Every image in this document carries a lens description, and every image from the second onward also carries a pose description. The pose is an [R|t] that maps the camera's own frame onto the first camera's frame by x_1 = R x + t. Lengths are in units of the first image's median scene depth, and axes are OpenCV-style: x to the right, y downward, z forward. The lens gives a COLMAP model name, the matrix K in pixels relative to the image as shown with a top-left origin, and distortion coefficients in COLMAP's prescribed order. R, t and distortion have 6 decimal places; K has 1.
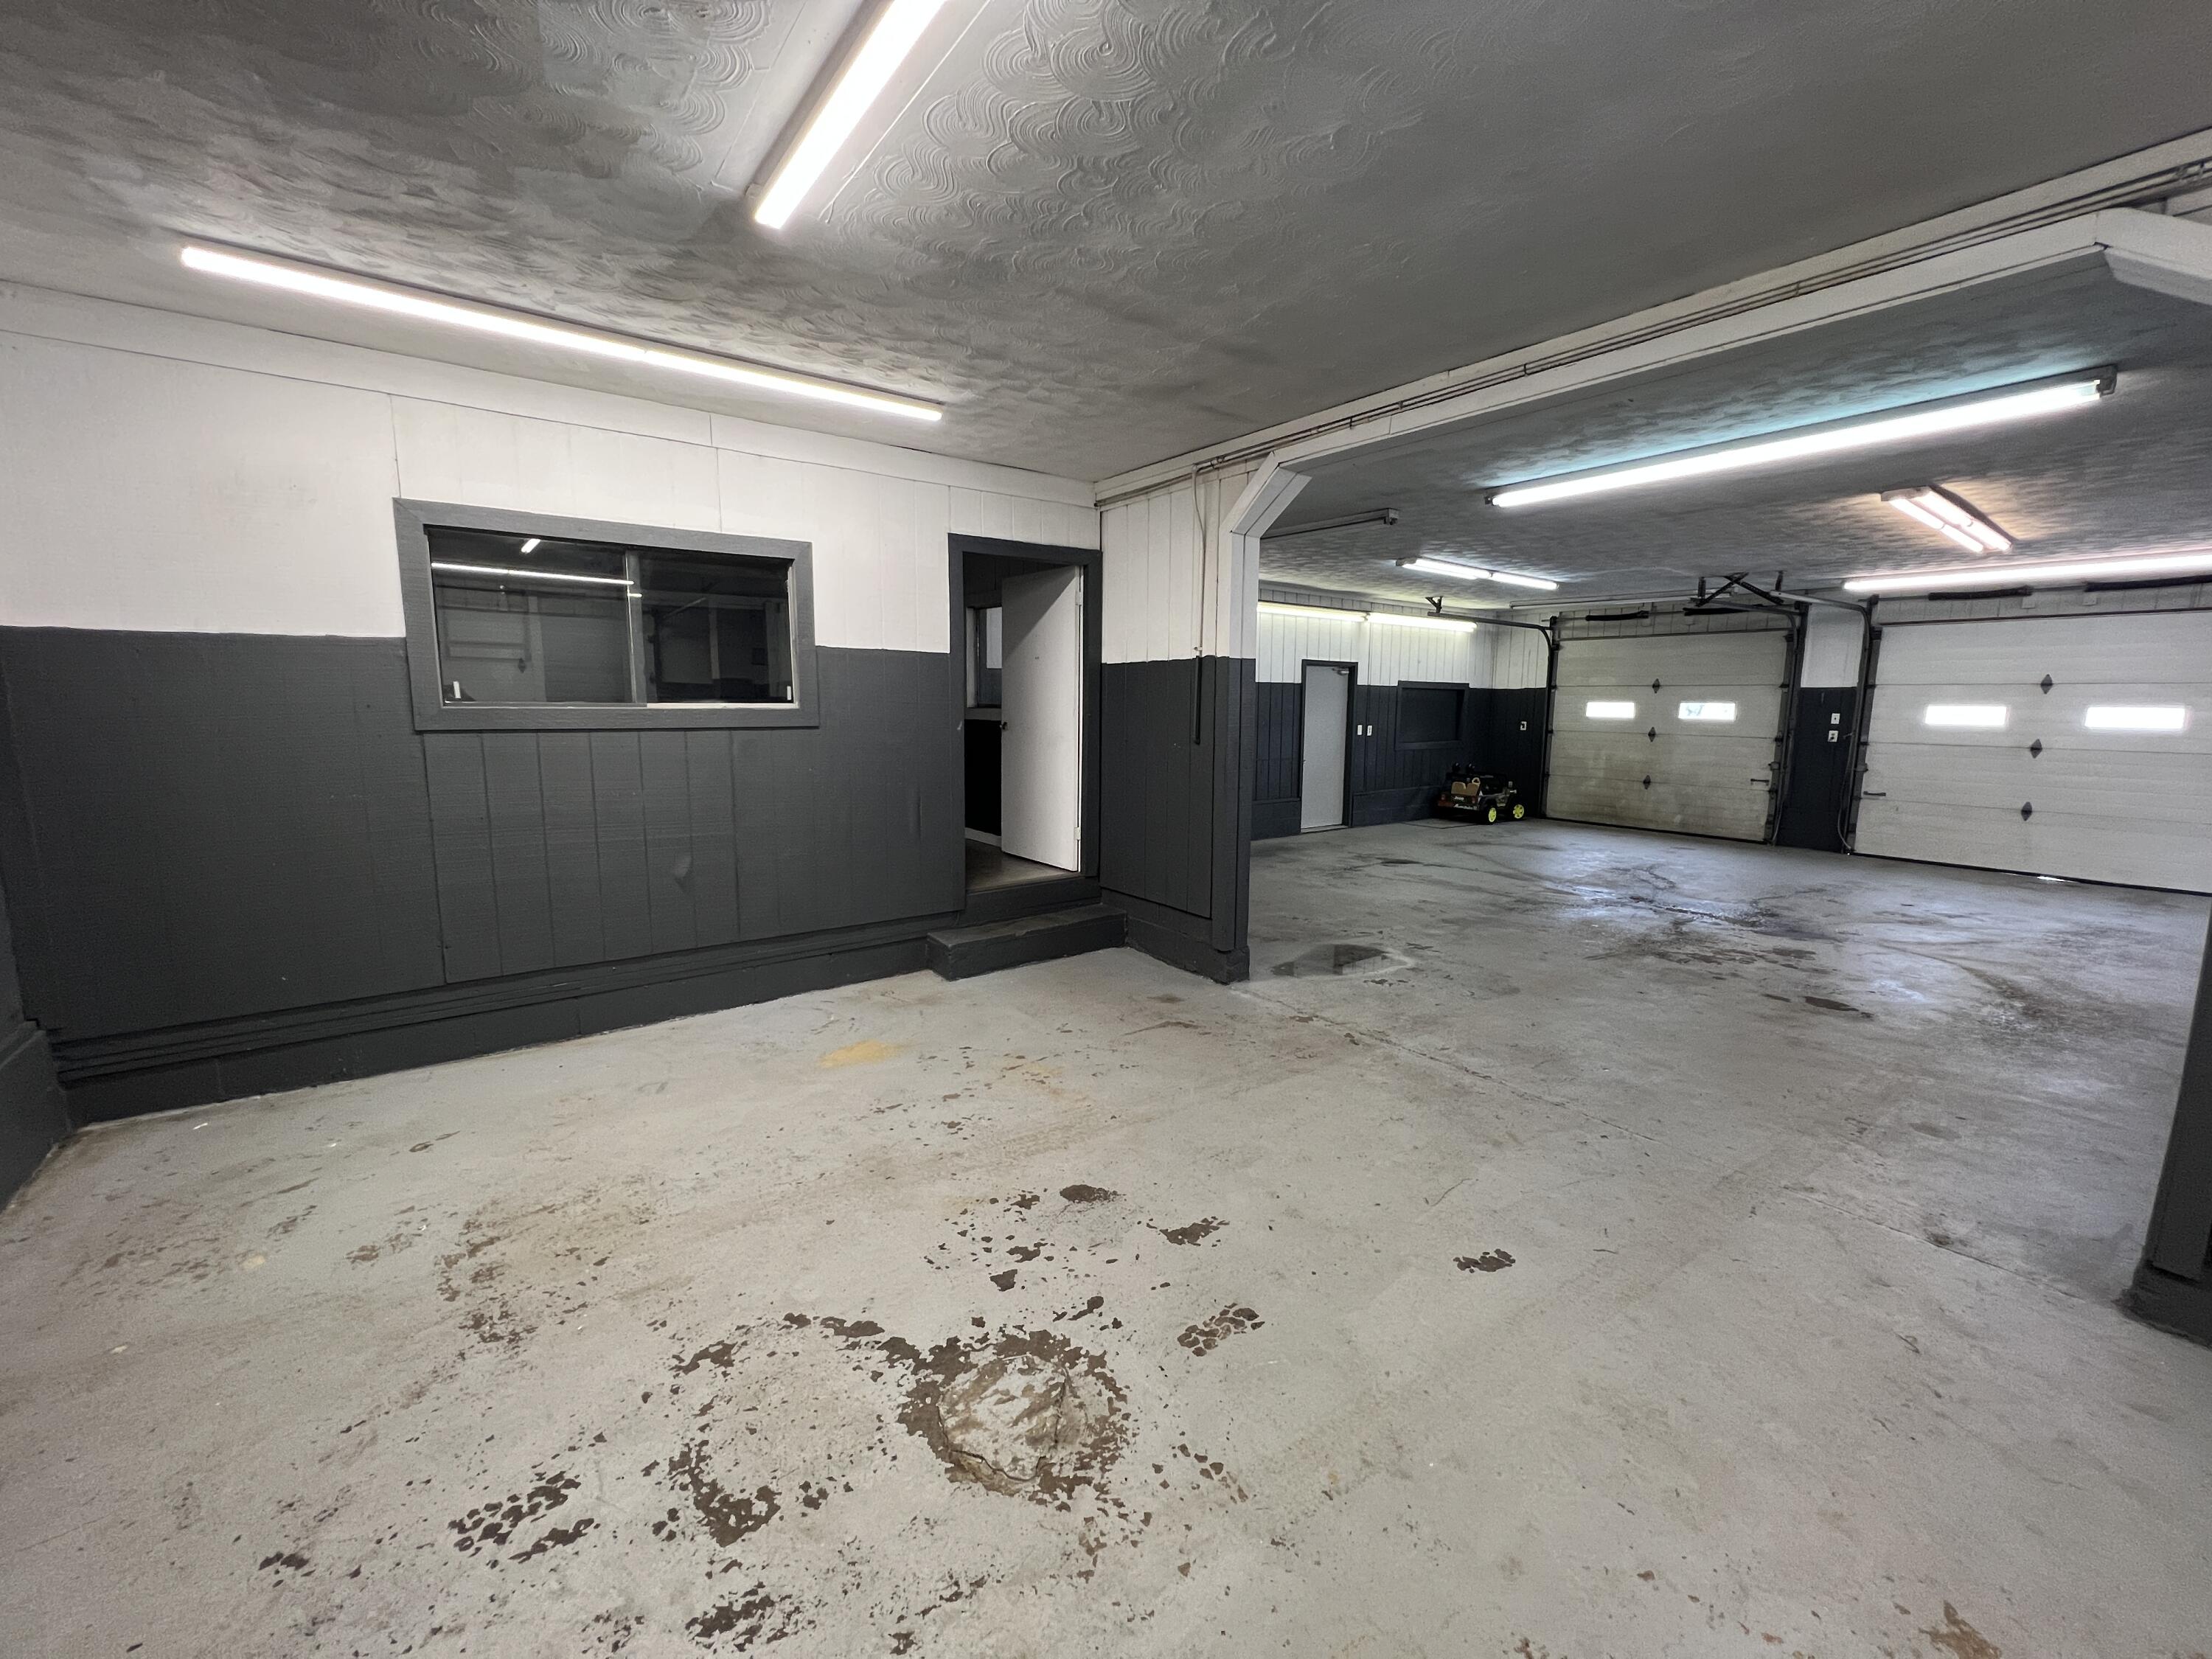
lens RADIAL K [[884.0, 0, 1105.1], [0, 884.0, 833.3], [0, 0, 1]] dist [-0.001622, 0.000056]
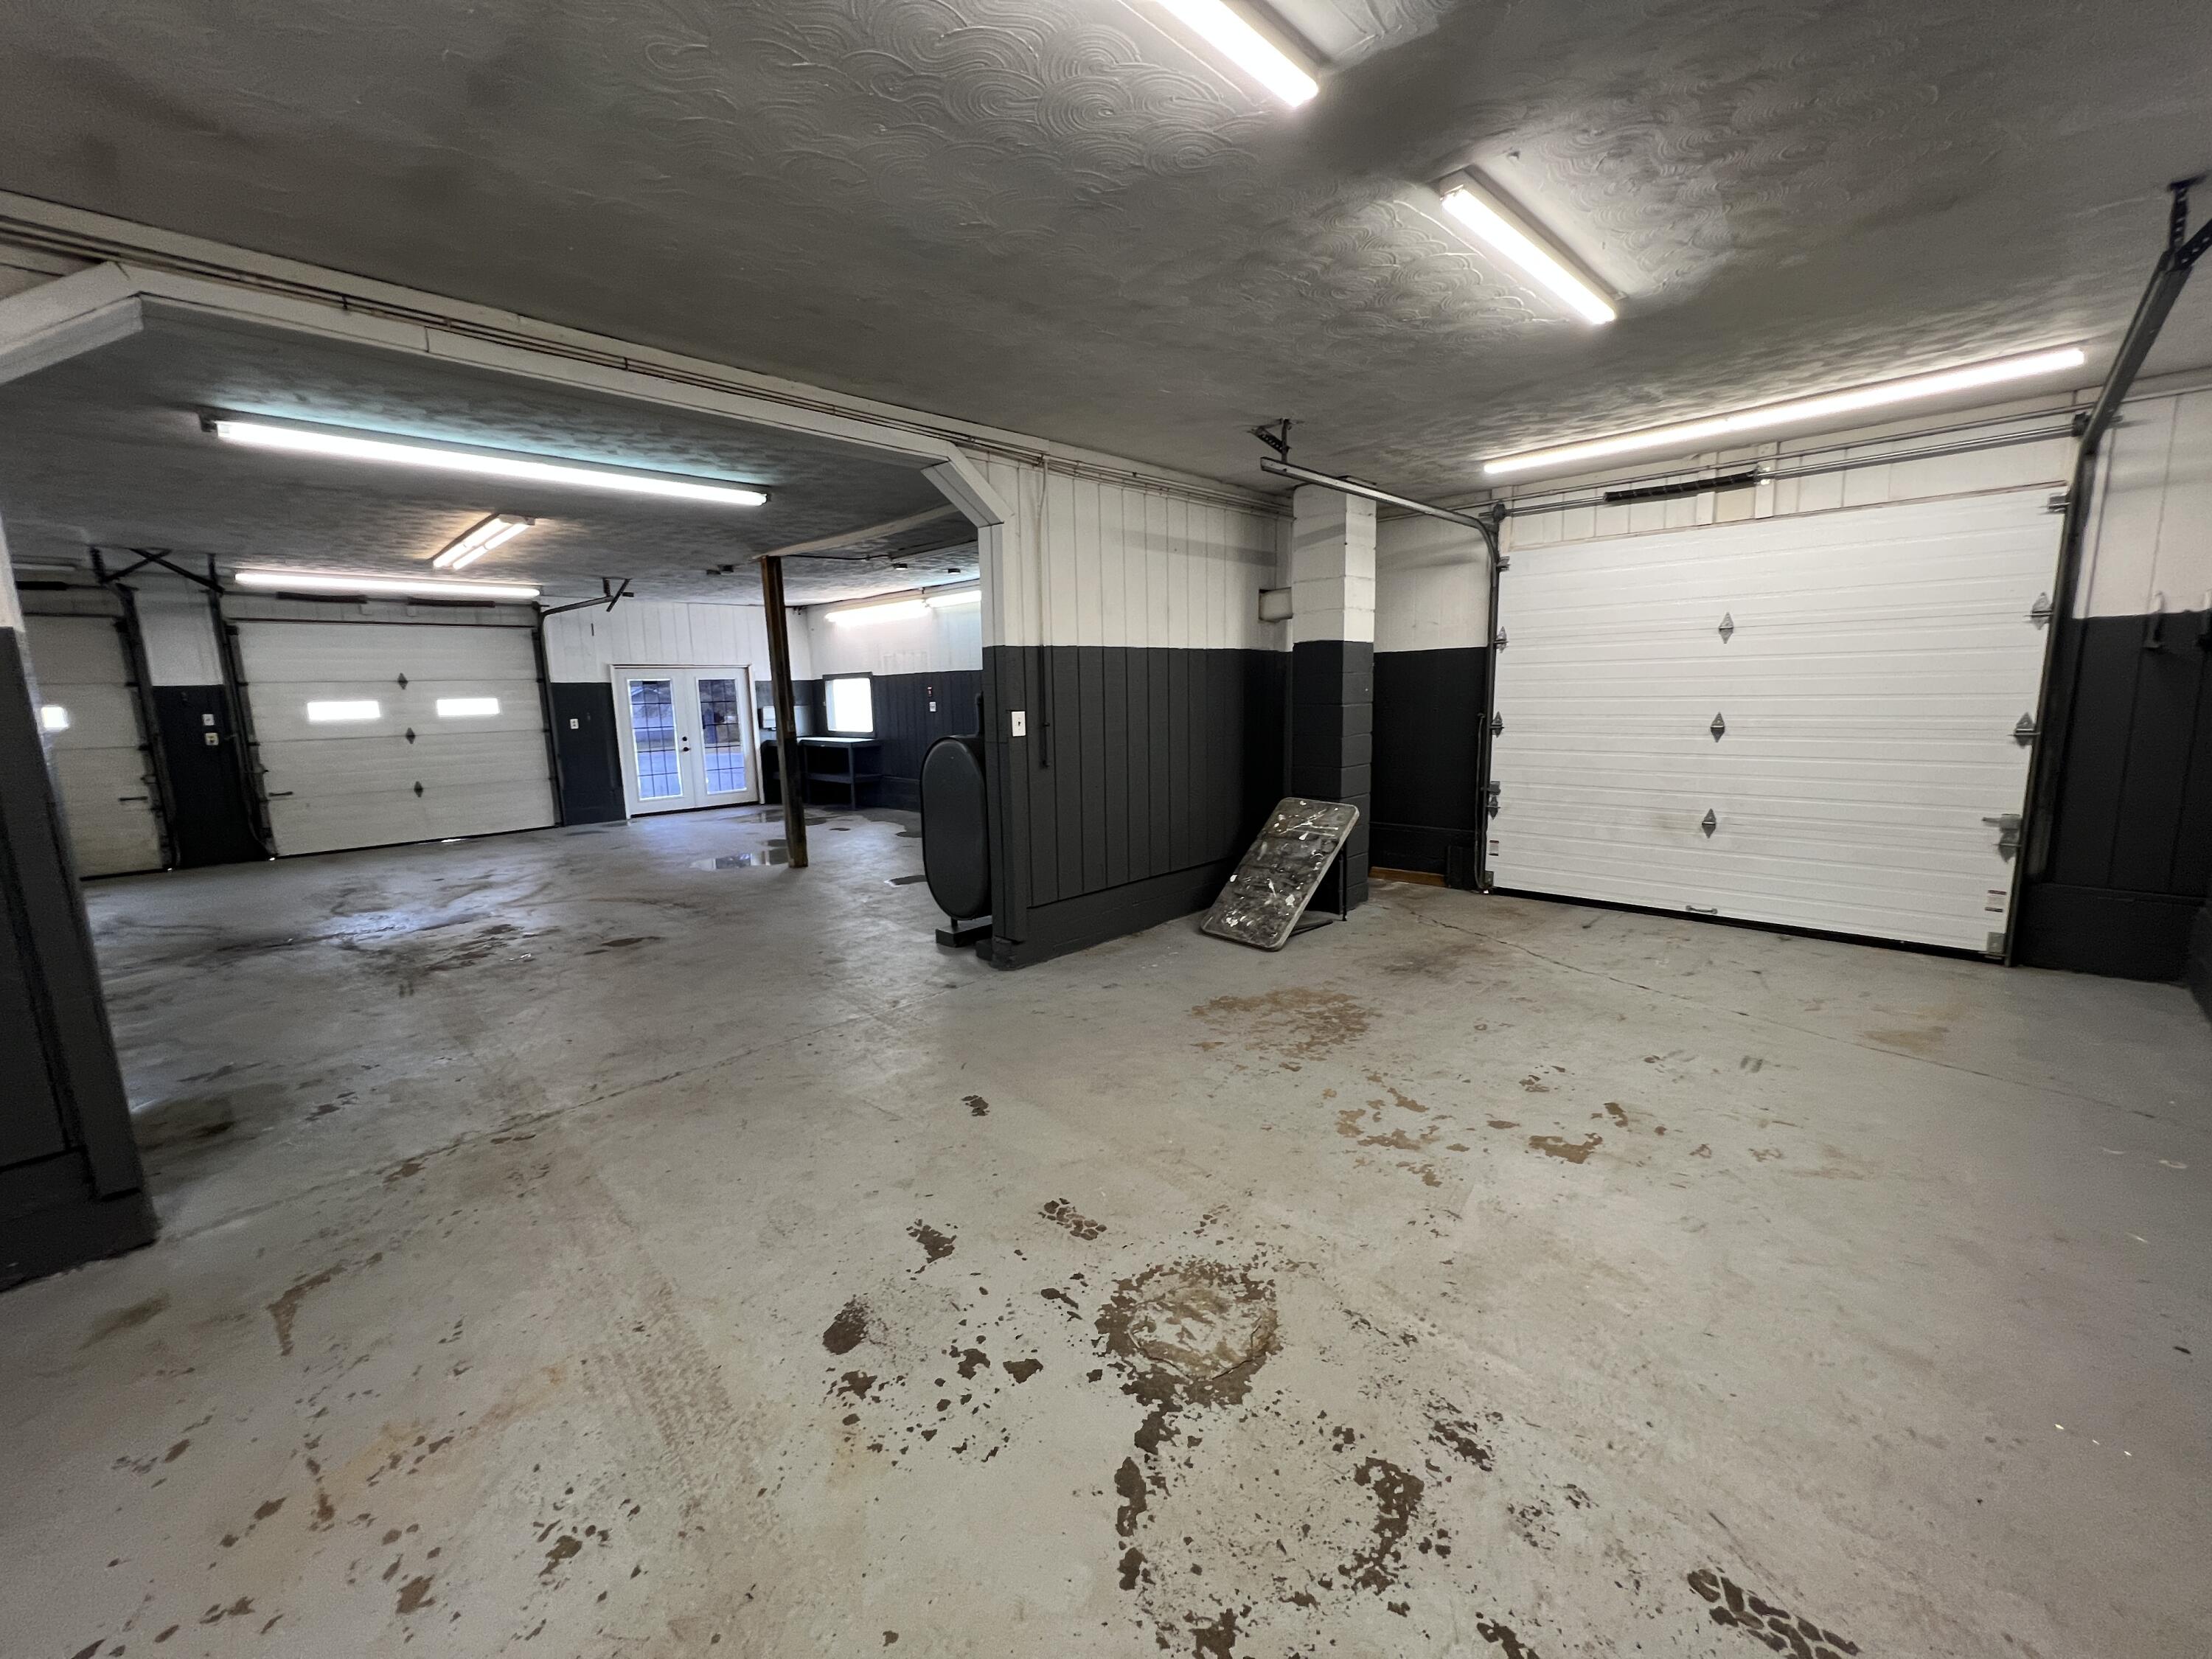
lens RADIAL K [[884.0, 0, 1100.1], [0, 884.0, 832.3], [0, 0, 1]] dist [-0.001622, 0.000056]
pose [[-0.153463, -0.169279, 0.973547, -0.939606], [0.168591, 0.966287, 0.194593, -0.168560], [-0.973666, 0.193994, -0.119750, 0.994254]]
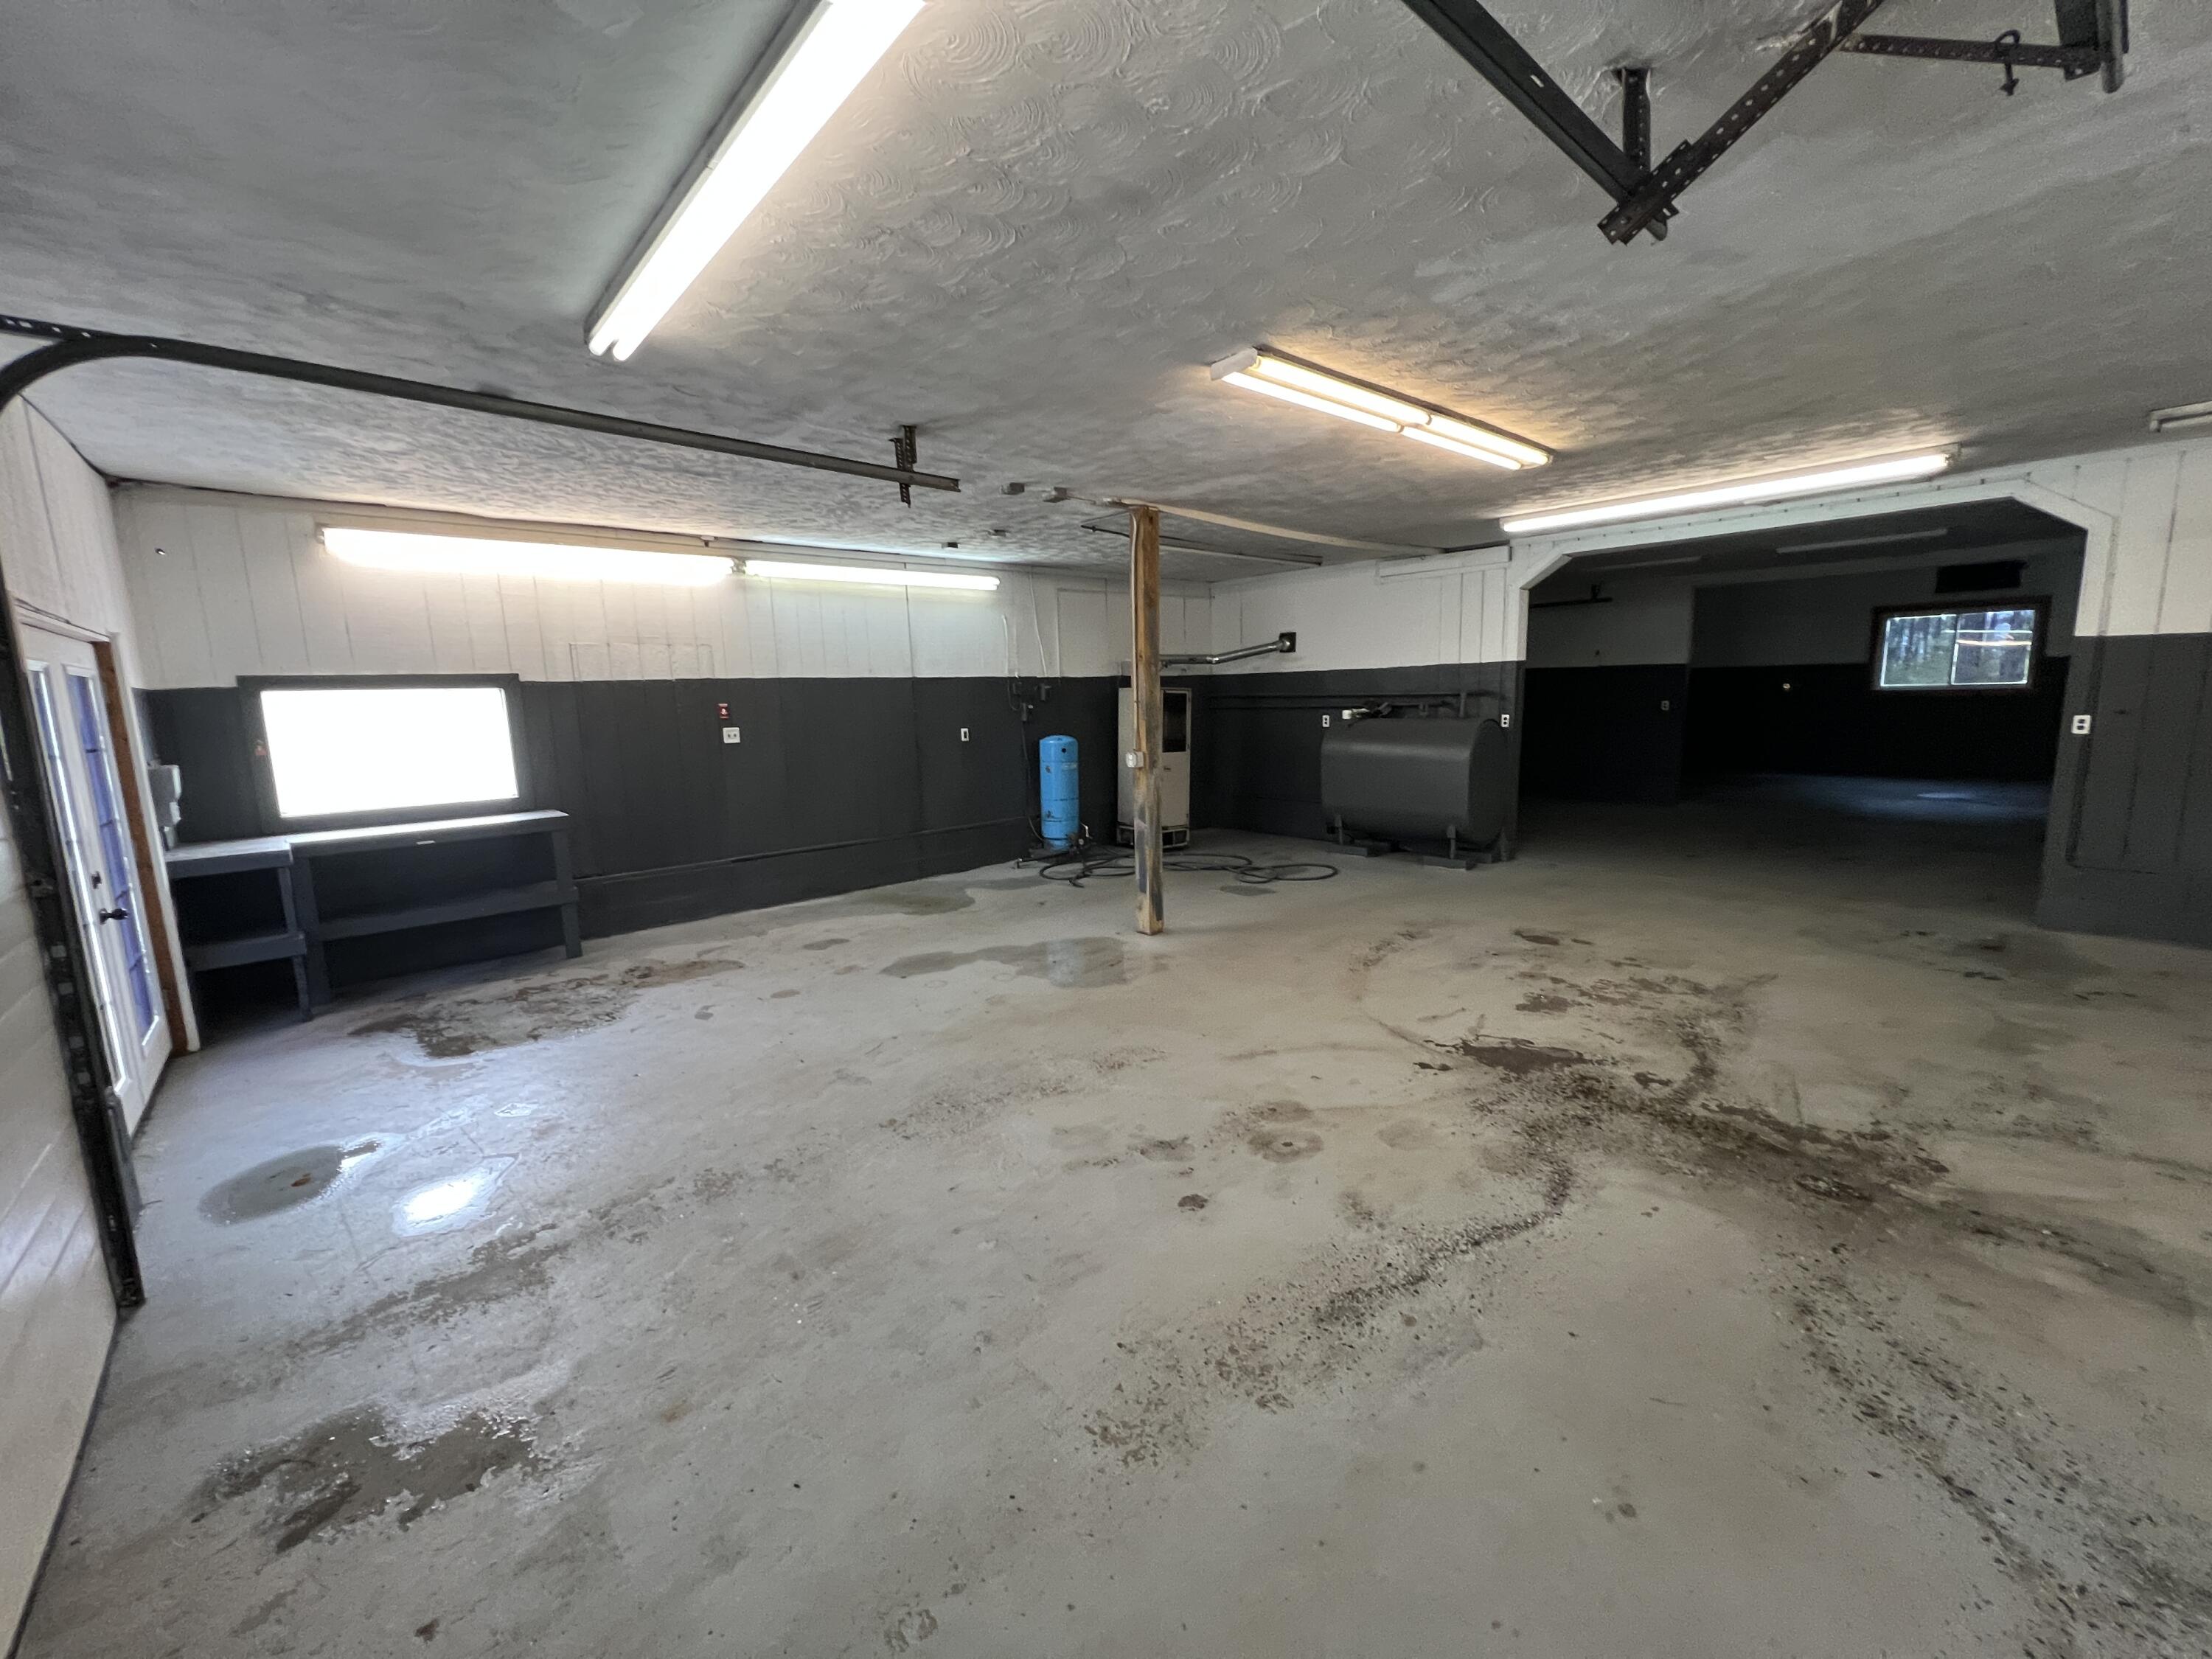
lens RADIAL K [[884.0, 0, 1093.6], [0, 884.0, 826.1], [0, 0, 1]] dist [-0.001622, 0.000056]
pose [[-0.996826, 0.026508, -0.075068, 3.136688], [0.003693, 0.957322, 0.288999, -0.614698], [0.079525, 0.287805, -0.954382, 4.257377]]
